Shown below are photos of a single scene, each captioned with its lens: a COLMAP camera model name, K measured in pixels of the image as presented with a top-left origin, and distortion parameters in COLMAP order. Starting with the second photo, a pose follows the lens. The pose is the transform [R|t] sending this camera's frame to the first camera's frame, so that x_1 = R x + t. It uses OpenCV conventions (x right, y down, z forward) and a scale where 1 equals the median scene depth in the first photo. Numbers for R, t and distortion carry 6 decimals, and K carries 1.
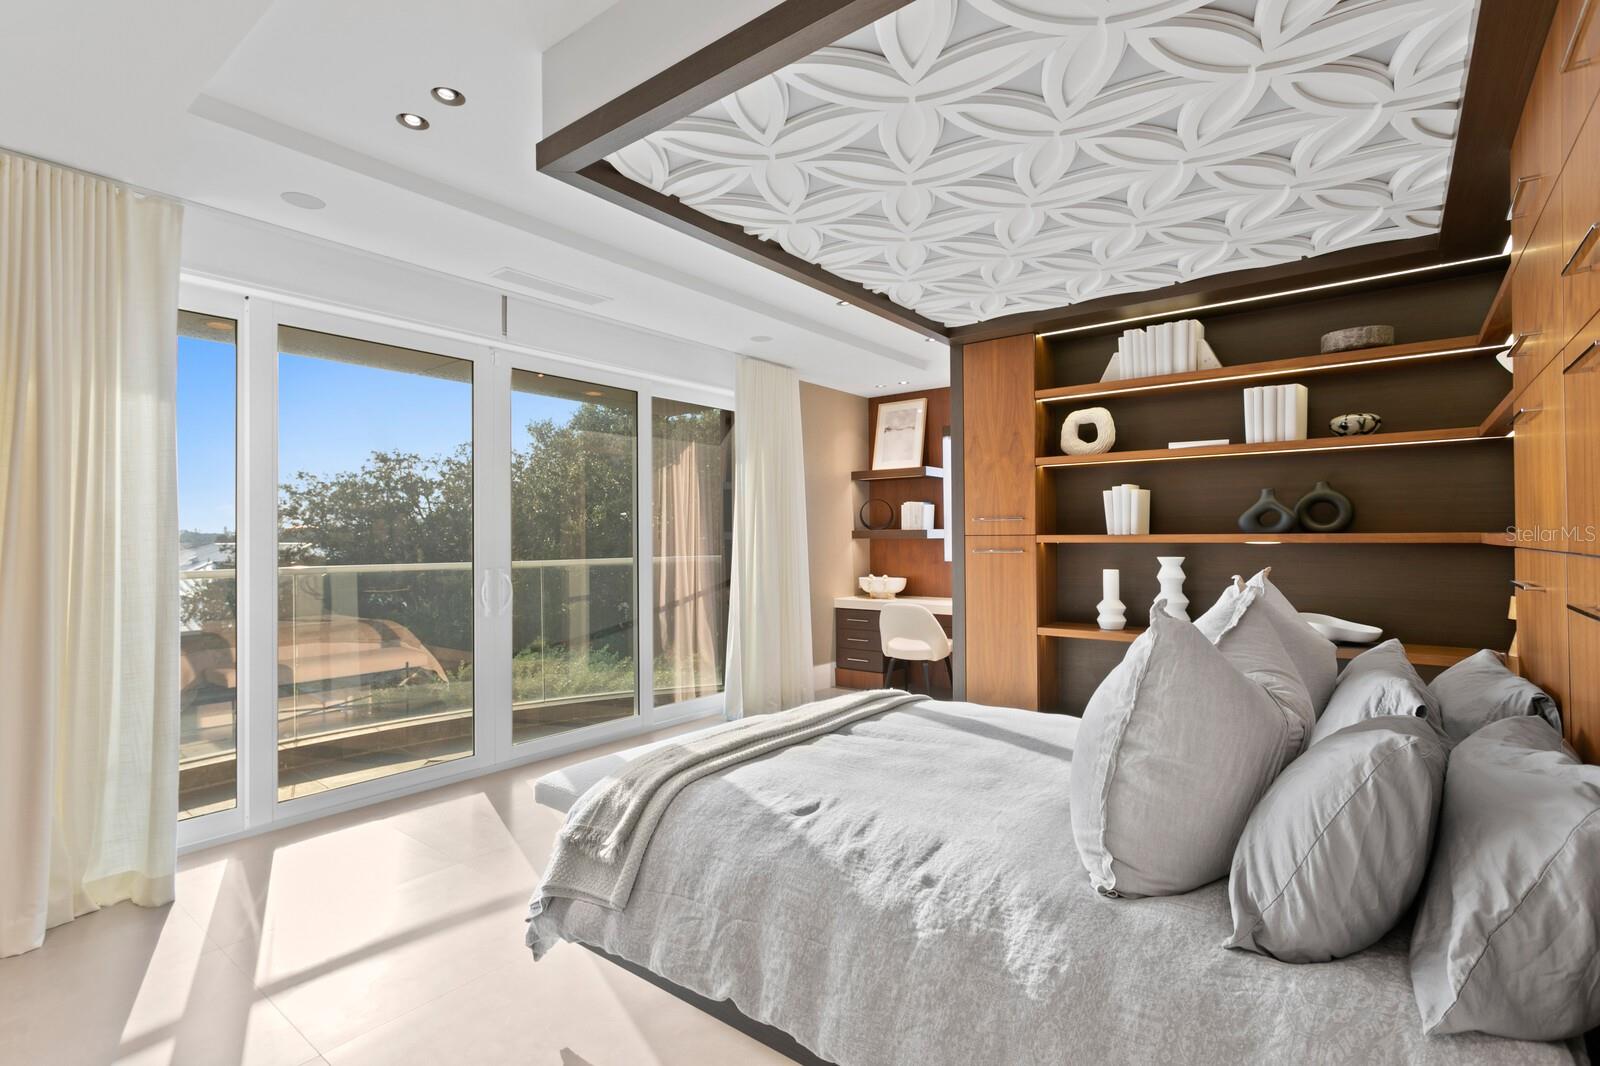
lens RADIAL K [[771.4, 0, 798.6], [0, 771.4, 534.0], [0, 0, 1]] dist [0.000395, 0.000060]
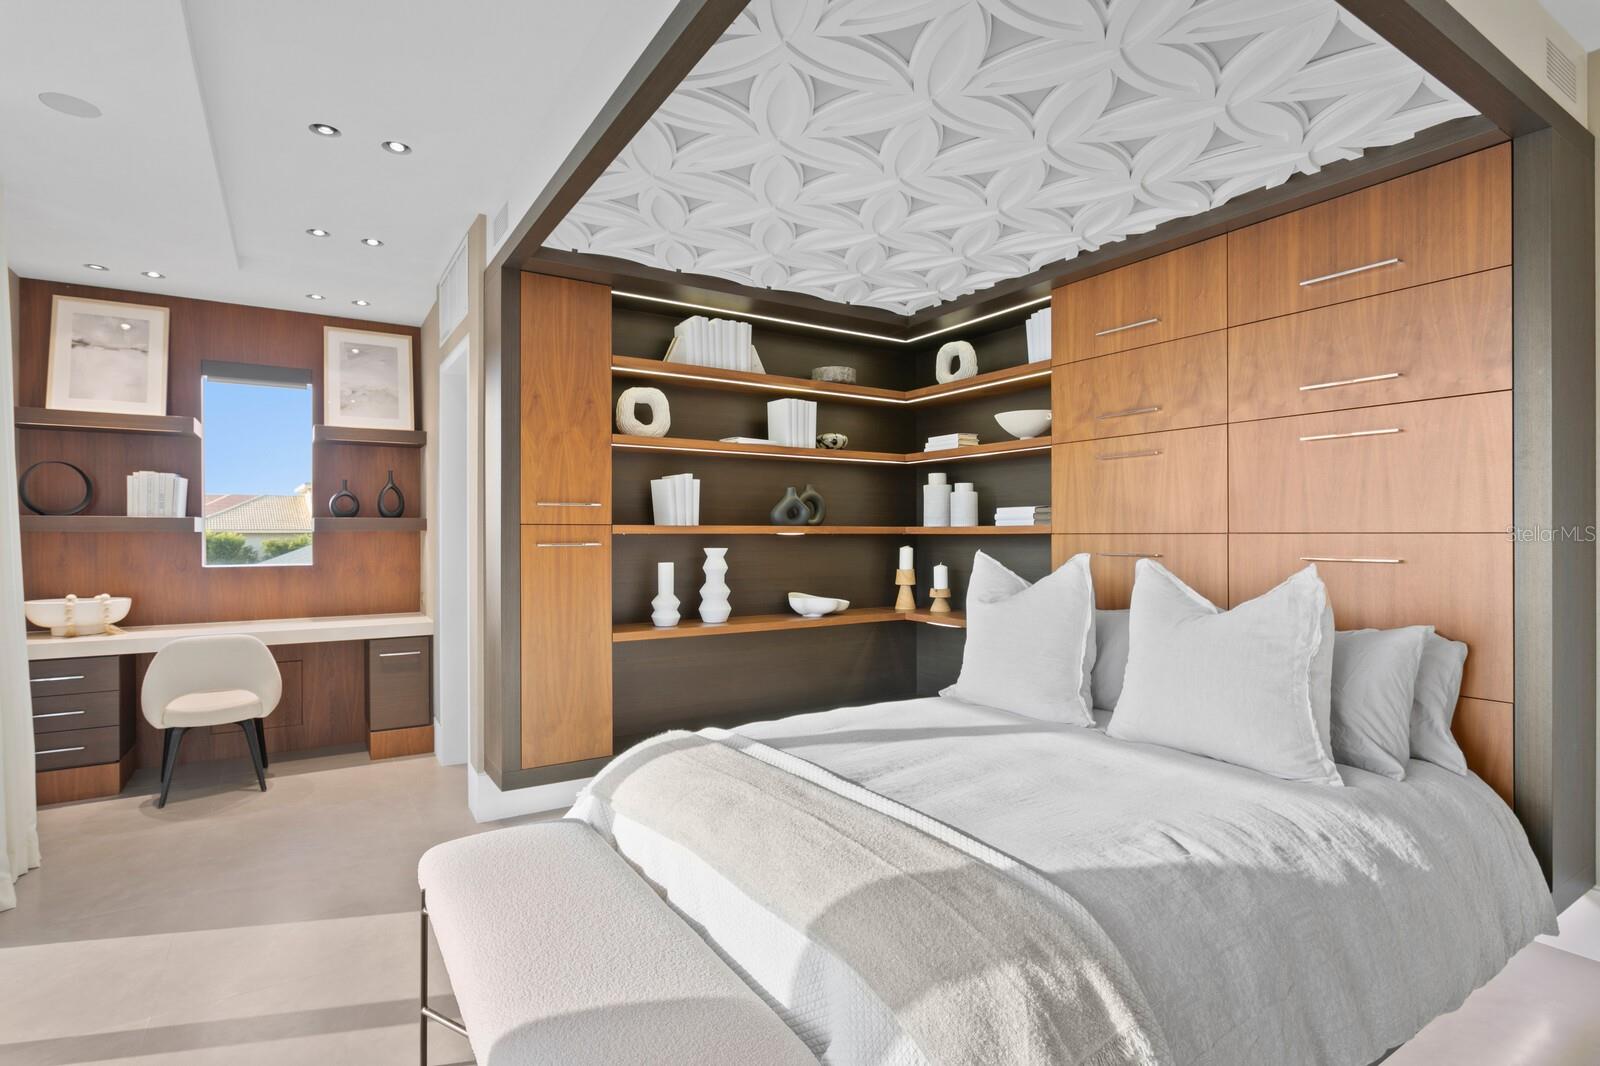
lens RADIAL K [[775.8, 0, 798.4], [0, 775.8, 529.6], [0, 0, 1]] dist [-0.013975, -0.000021]
pose [[0.338771, 0.011351, 0.940800, -0.444265], [-0.003737, 0.999936, -0.010719, 0.015926], [-0.940862, 0.000116, 0.338791, 0.542148]]
